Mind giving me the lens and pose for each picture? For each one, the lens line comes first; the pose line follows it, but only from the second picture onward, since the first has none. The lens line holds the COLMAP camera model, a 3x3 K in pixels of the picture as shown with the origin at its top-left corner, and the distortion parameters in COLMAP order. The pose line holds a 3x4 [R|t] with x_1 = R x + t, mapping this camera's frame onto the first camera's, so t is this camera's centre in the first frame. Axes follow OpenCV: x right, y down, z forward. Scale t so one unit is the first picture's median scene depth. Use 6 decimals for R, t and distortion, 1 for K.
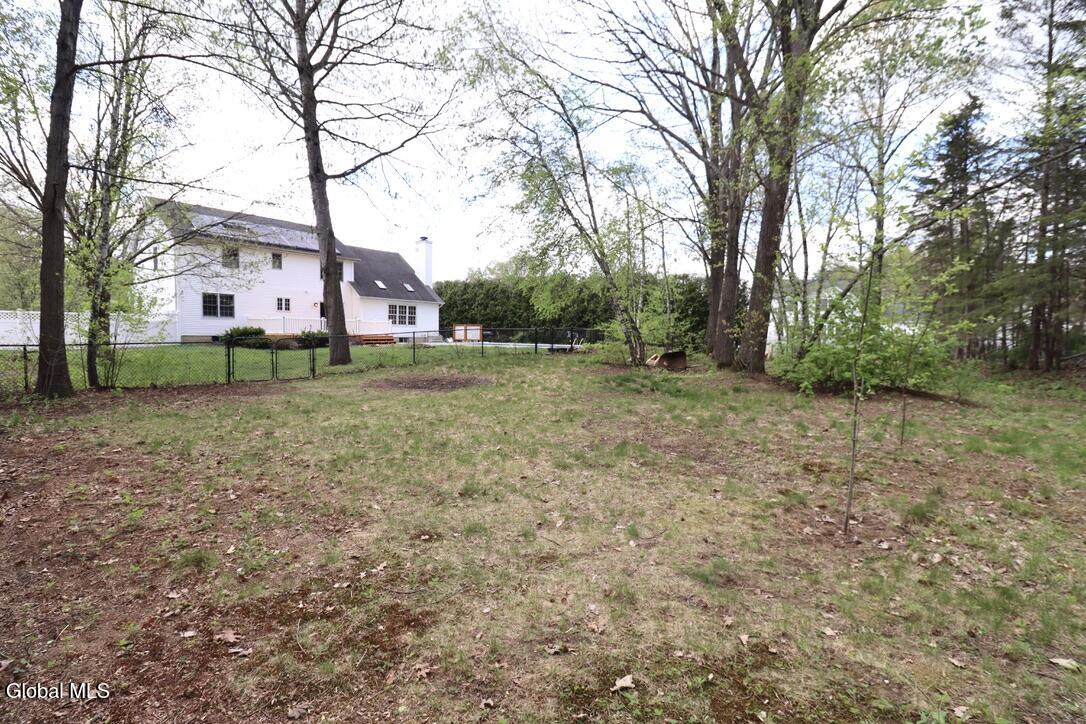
lens RADIAL K [[508.4, 0, 543.2], [0, 508.4, 363.8], [0, 0, 1]] dist [-0.000811, -0.000181]
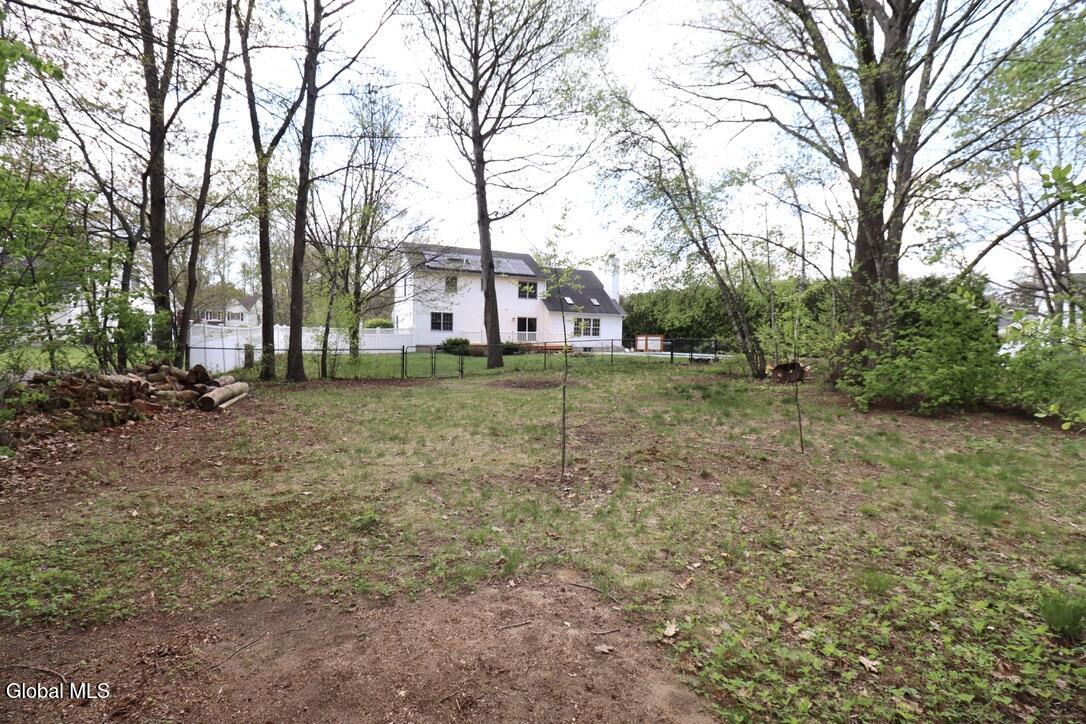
lens RADIAL K [[508.4, 0, 543.2], [0, 508.4, 363.8], [0, 0, 1]] dist [-0.000811, -0.000181]
pose [[0.898300, 0.018903, -0.438976, 0.160498], [-0.027676, 0.999525, -0.013594, 0.002404], [0.438511, 0.024361, 0.898396, -0.045341]]
